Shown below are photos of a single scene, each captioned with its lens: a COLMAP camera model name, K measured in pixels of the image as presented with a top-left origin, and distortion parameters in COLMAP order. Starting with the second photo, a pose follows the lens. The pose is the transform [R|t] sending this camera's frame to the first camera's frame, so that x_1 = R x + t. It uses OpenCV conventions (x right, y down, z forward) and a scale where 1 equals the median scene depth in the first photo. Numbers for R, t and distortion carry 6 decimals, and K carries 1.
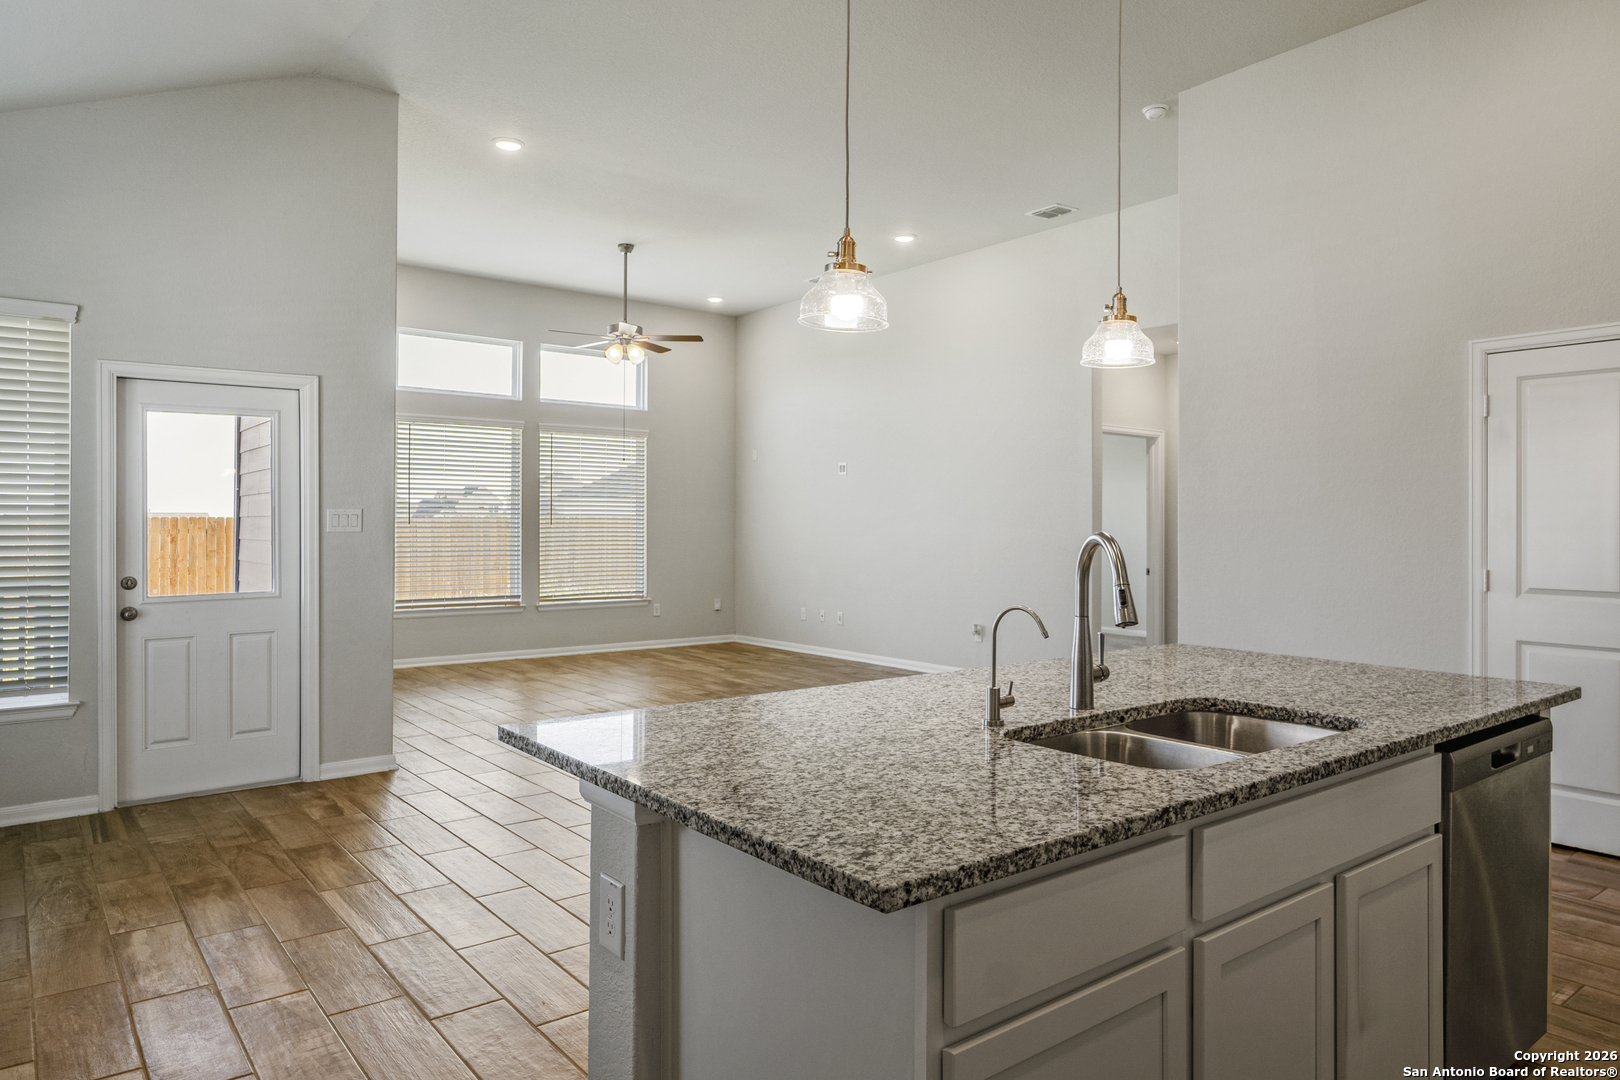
lens RADIAL K [[1015.0, 0, 810.0], [0, 1015.0, 540.0], [0, 0, 1]] dist [0.002410, 0.001457]
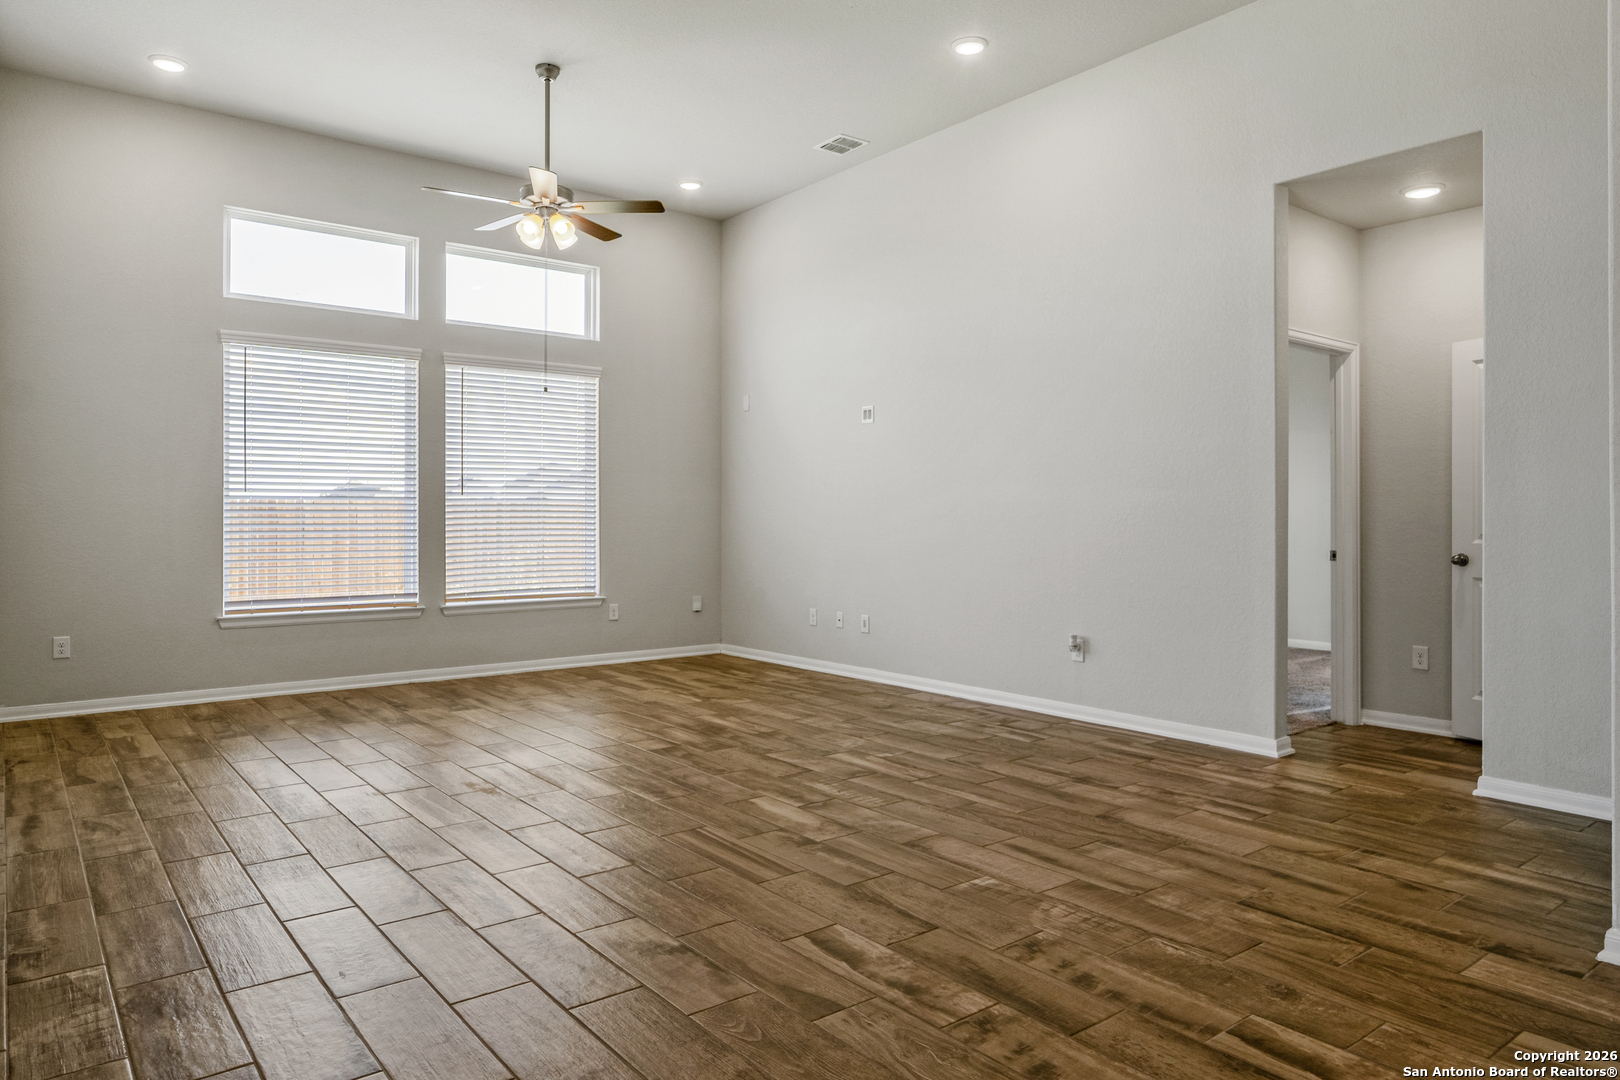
lens RADIAL K [[1015.0, 0, 810.0], [0, 1015.0, 540.0], [0, 0, 1]] dist [0.002410, 0.001457]
pose [[0.999992, -0.003708, 0.001225, -0.009885], [0.003698, 0.999960, 0.008134, 0.012274], [-0.001255, -0.008129, 0.999966, 0.286980]]
